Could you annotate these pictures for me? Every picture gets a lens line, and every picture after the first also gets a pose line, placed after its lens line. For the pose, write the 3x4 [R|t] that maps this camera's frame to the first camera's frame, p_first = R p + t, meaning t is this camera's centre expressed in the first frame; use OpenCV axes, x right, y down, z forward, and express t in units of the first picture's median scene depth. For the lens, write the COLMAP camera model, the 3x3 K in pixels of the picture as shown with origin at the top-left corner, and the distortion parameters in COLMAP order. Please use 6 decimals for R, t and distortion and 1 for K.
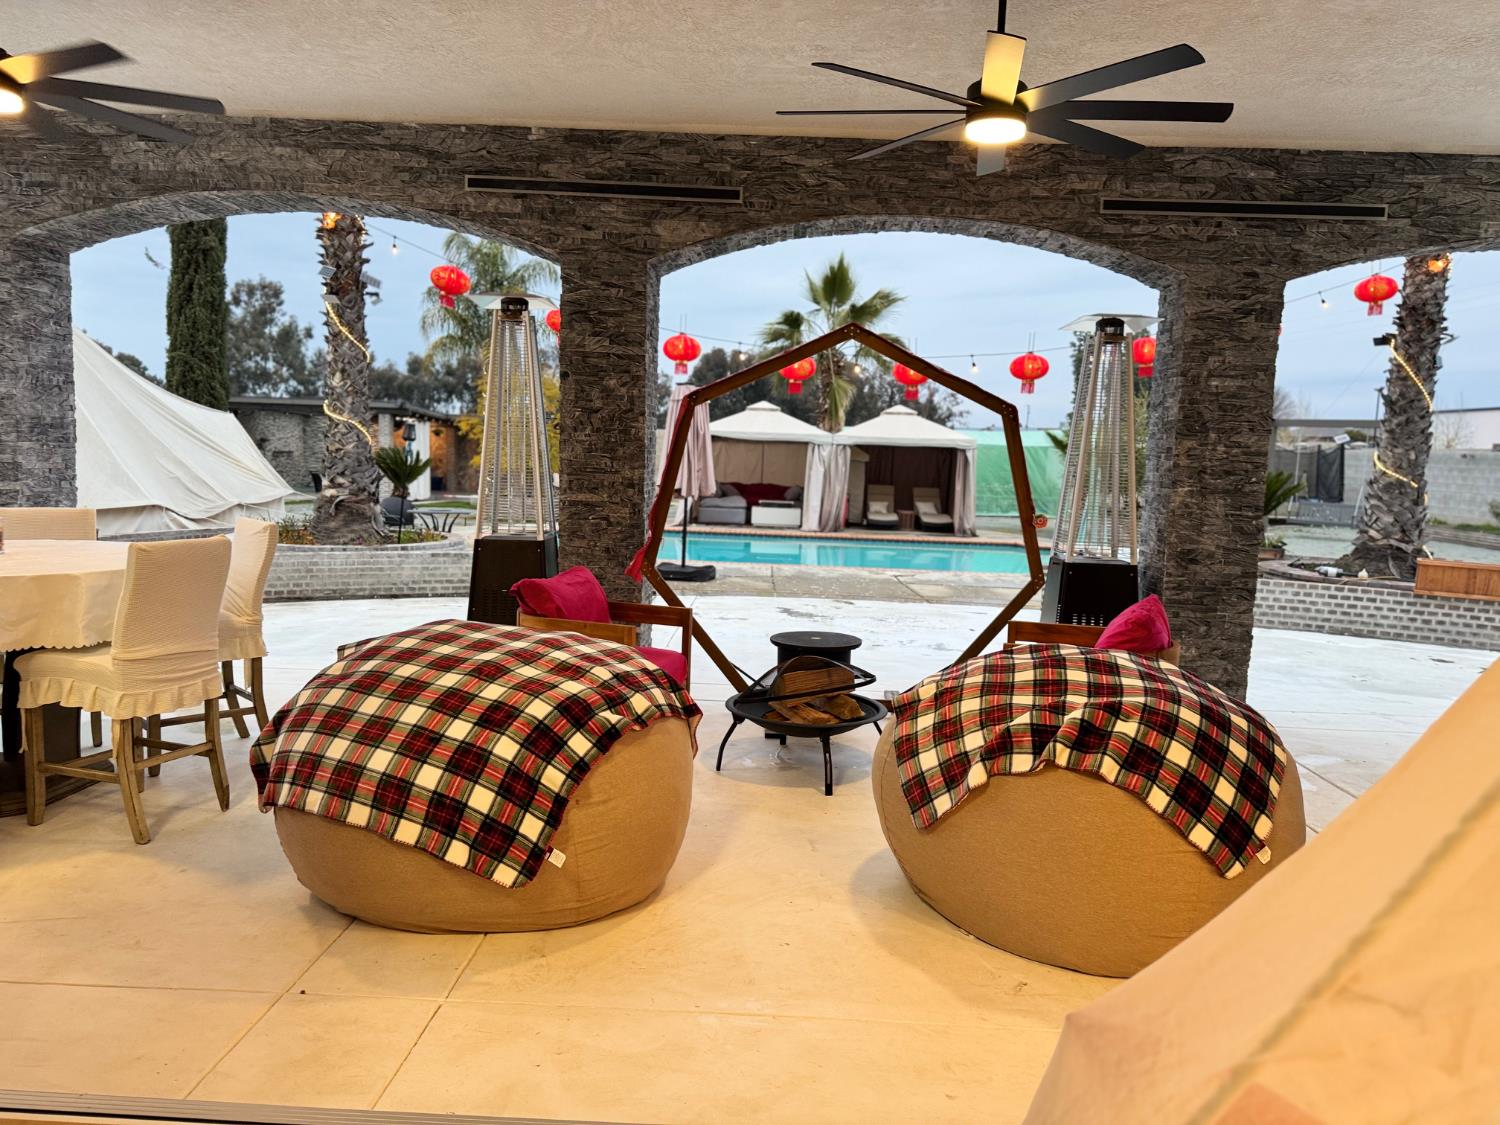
lens RADIAL K [[1038.9, 0, 750.0], [0, 1038.9, 571.6], [0, 0, 1]] dist [0.119852, -0.209557]
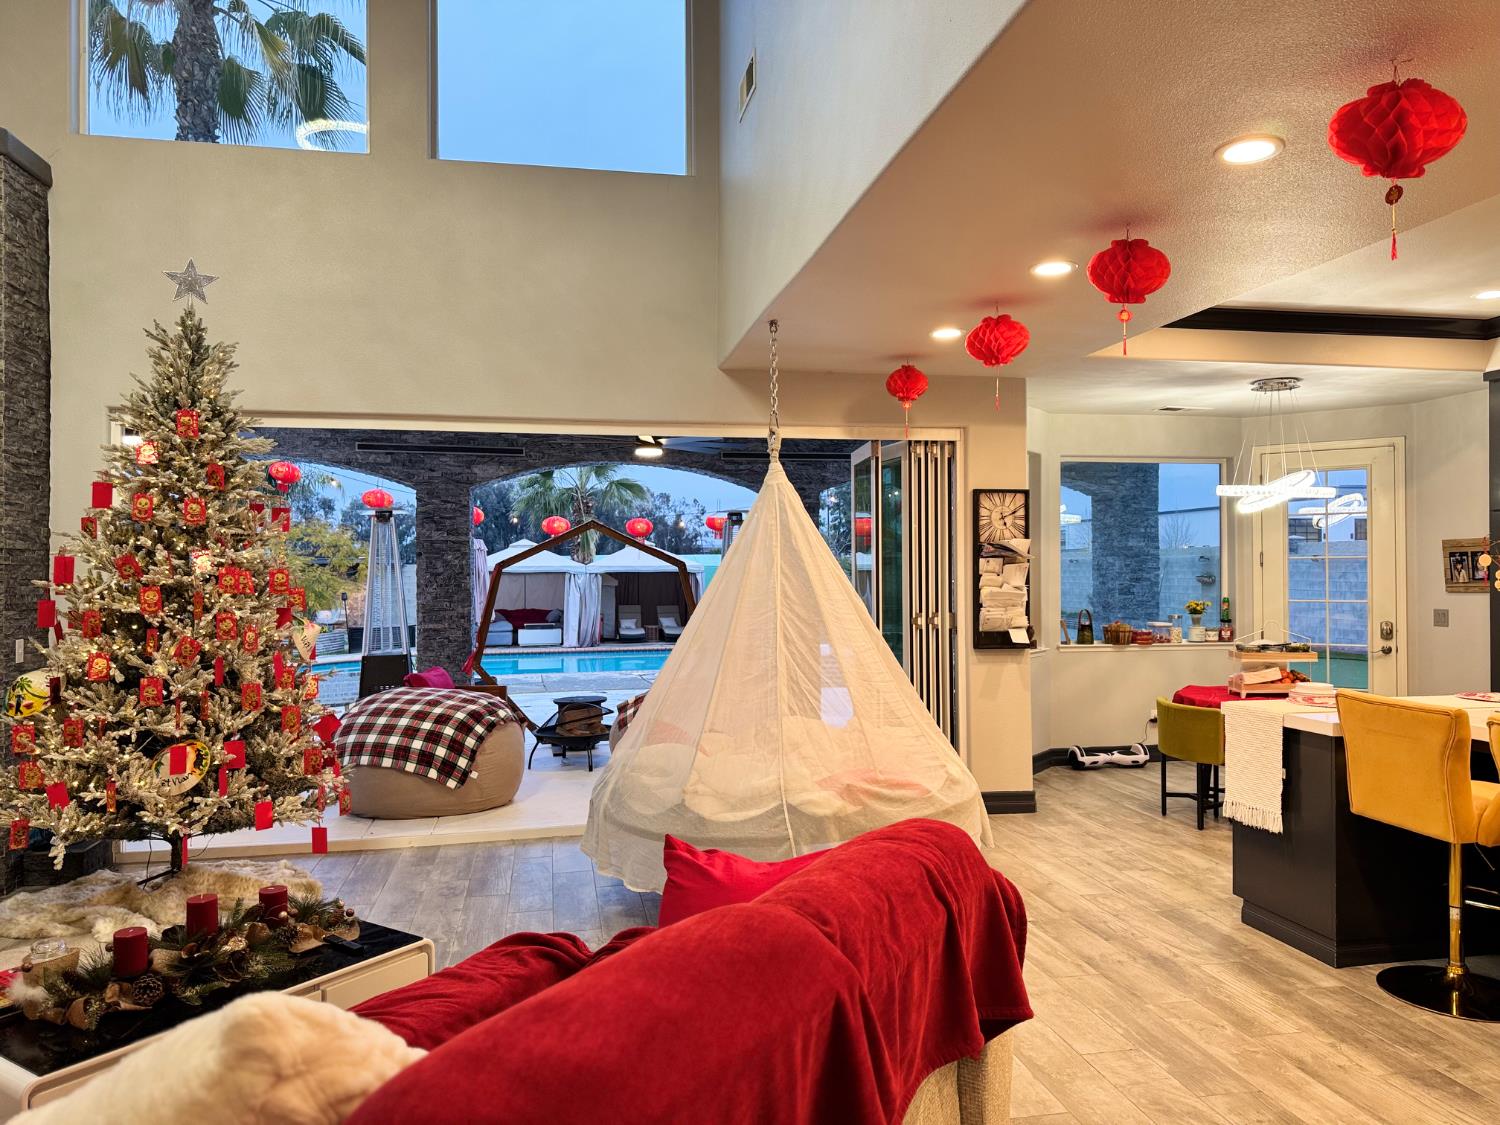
lens RADIAL K [[1037.3, 0, 756.9], [0, 1037.3, 564.0], [0, 0, 1]] dist [0.144689, -0.207500]
pose [[0.970383, -0.042847, 0.237742, -0.053782], [0.071159, 0.991178, -0.111811, 0.055456], [-0.230854, 0.125417, 0.964872, -0.760249]]
